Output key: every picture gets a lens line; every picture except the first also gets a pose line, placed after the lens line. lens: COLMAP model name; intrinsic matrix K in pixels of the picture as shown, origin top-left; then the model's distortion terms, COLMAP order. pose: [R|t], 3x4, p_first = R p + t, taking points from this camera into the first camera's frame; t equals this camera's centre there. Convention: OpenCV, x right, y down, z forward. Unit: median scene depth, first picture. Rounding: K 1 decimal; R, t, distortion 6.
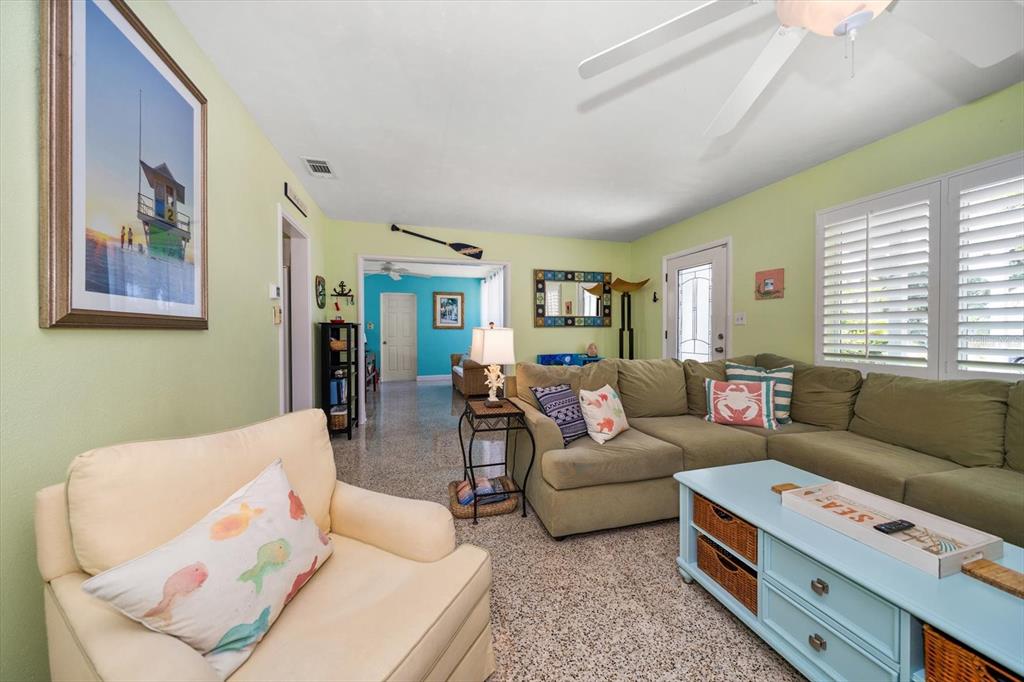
lens RADIAL K [[355.9, 0, 510.8], [0, 355.9, 338.3], [0, 0, 1]] dist [-0.005789, -0.000142]
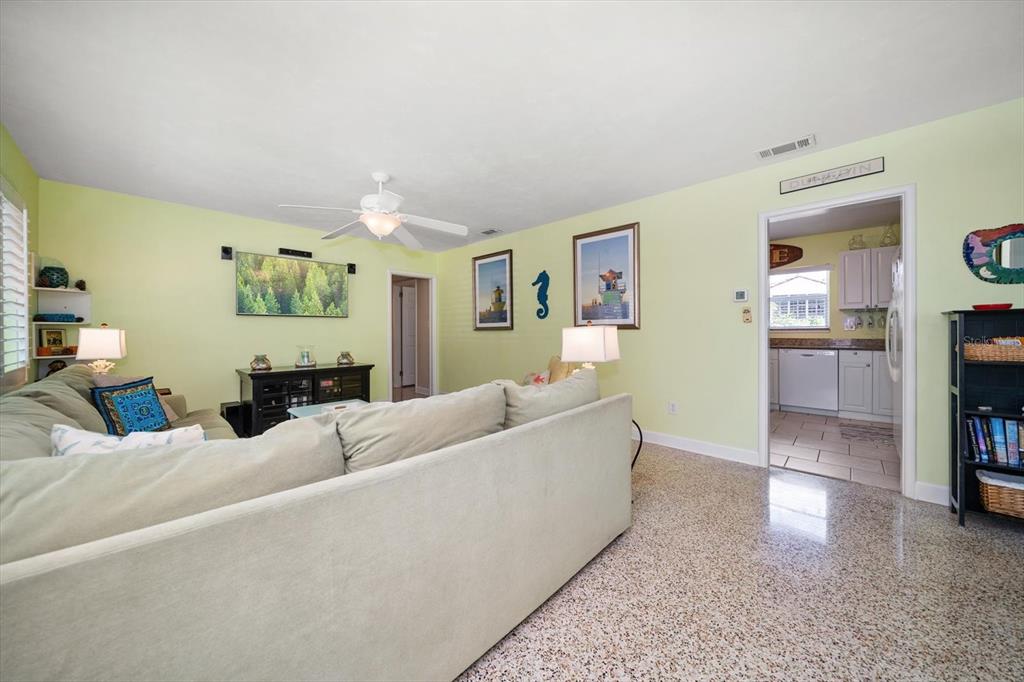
lens RADIAL K [[355.9, 0, 506.3], [0, 355.9, 334.0], [0, 0, 1]] dist [-0.005789, -0.000142]
pose [[-0.866968, 0.011125, -0.498239, 0.607205], [0.000513, 0.999770, 0.021431, -0.027226], [0.498363, 0.018324, -0.866775, 1.639055]]
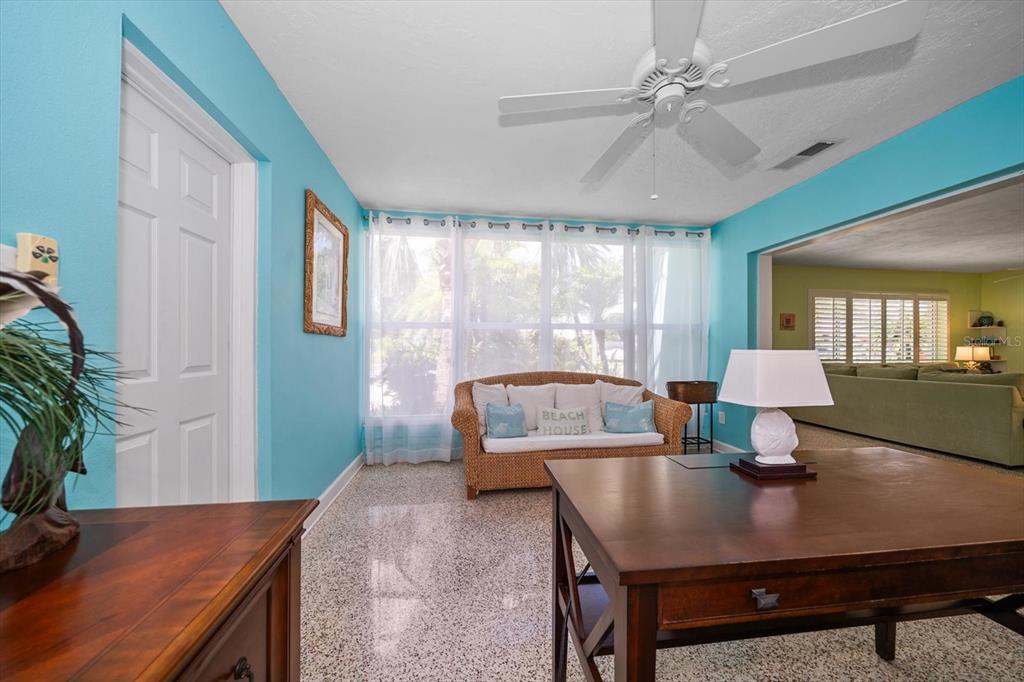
lens RADIAL K [[355.9, 0, 506.0], [0, 355.9, 346.2], [0, 0, 1]] dist [-0.005789, -0.000142]
pose [[0.150112, 0.007645, 0.988639, -1.583589], [0.012241, 0.999879, -0.009591, -0.040142], [-0.988593, 0.013541, 0.150000, 2.747671]]
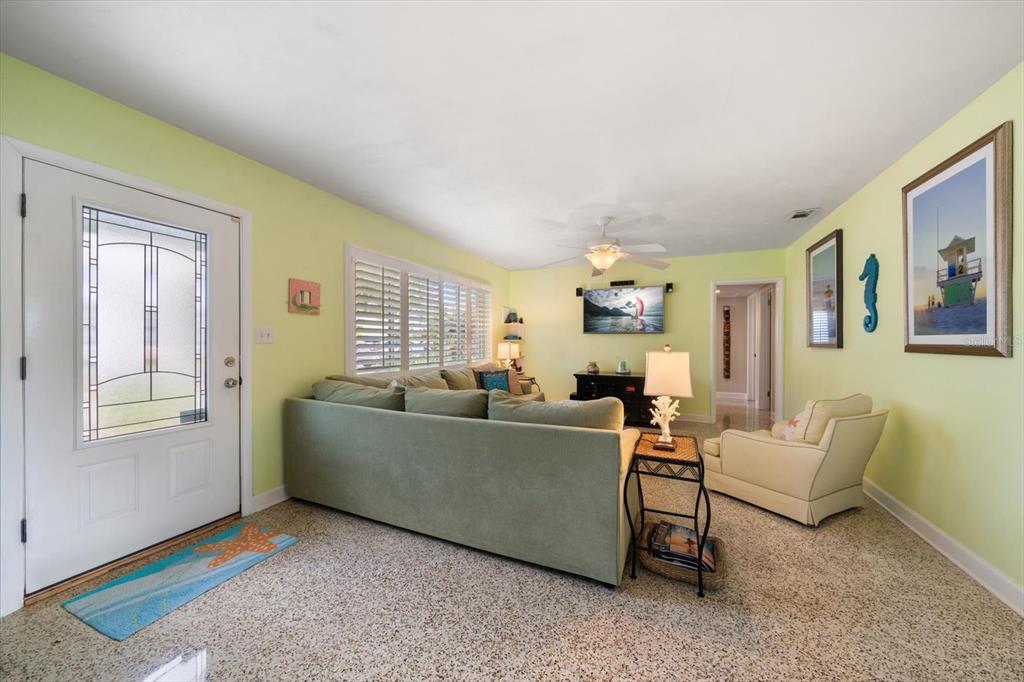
lens RADIAL K [[355.9, 0, 516.2], [0, 355.9, 345.0], [0, 0, 1]] dist [-0.005789, -0.000142]
pose [[-0.768576, -0.006067, 0.639730, -0.293494], [0.011554, 0.999660, 0.023361, -0.063560], [-0.639654, 0.025346, -0.768245, 1.735395]]
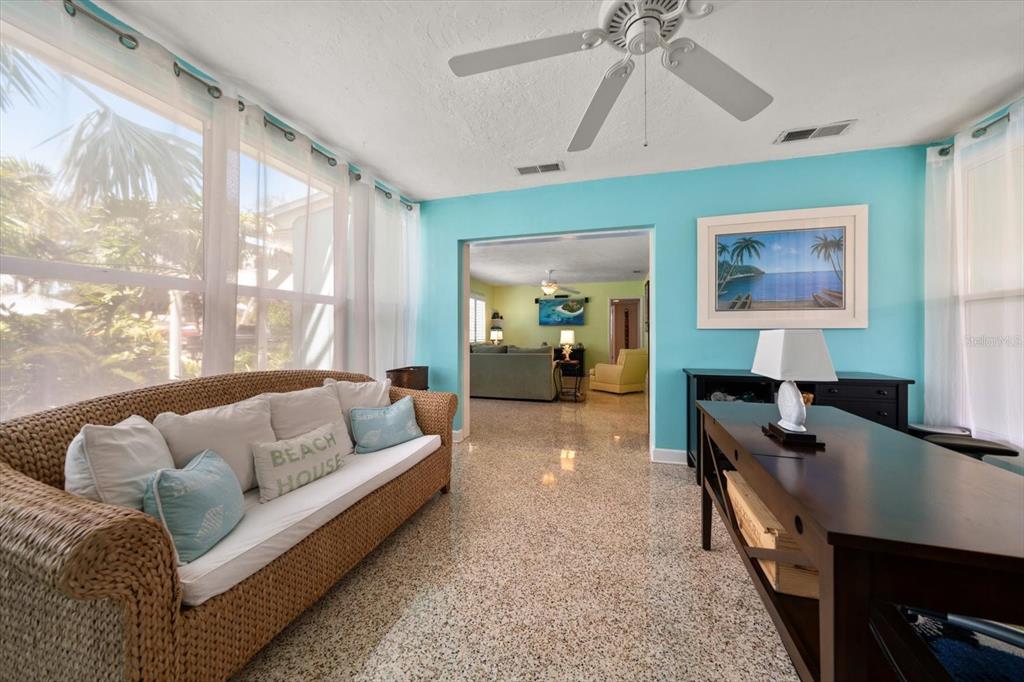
lens RADIAL K [[355.9, 0, 517.4], [0, 355.9, 331.7], [0, 0, 1]] dist [-0.005789, -0.000142]
pose [[-0.843815, 0.003775, 0.536621, -1.044079], [0.008637, 0.999941, 0.006548, -0.039691], [-0.536565, 0.010160, -0.843798, 3.112704]]
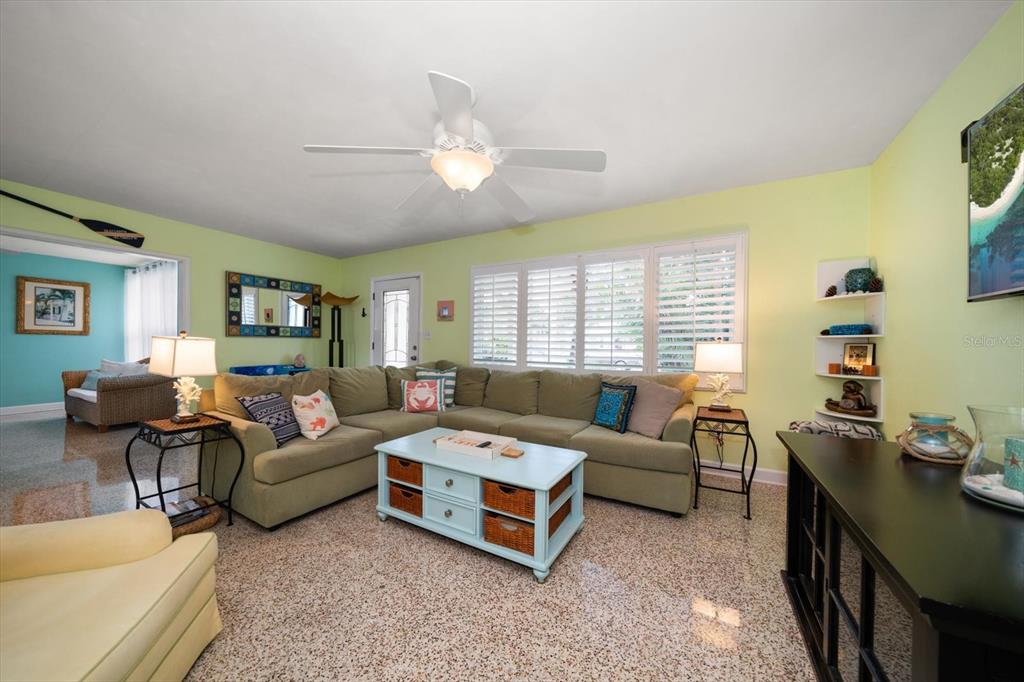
lens RADIAL K [[355.9, 0, 515.2], [0, 355.9, 346.1], [0, 0, 1]] dist [-0.005789, -0.000142]
pose [[0.708038, 0.007911, 0.706130, -0.087212], [-0.001601, 0.999953, -0.009597, 0.001206], [-0.706172, 0.005665, 0.708018, -0.242216]]
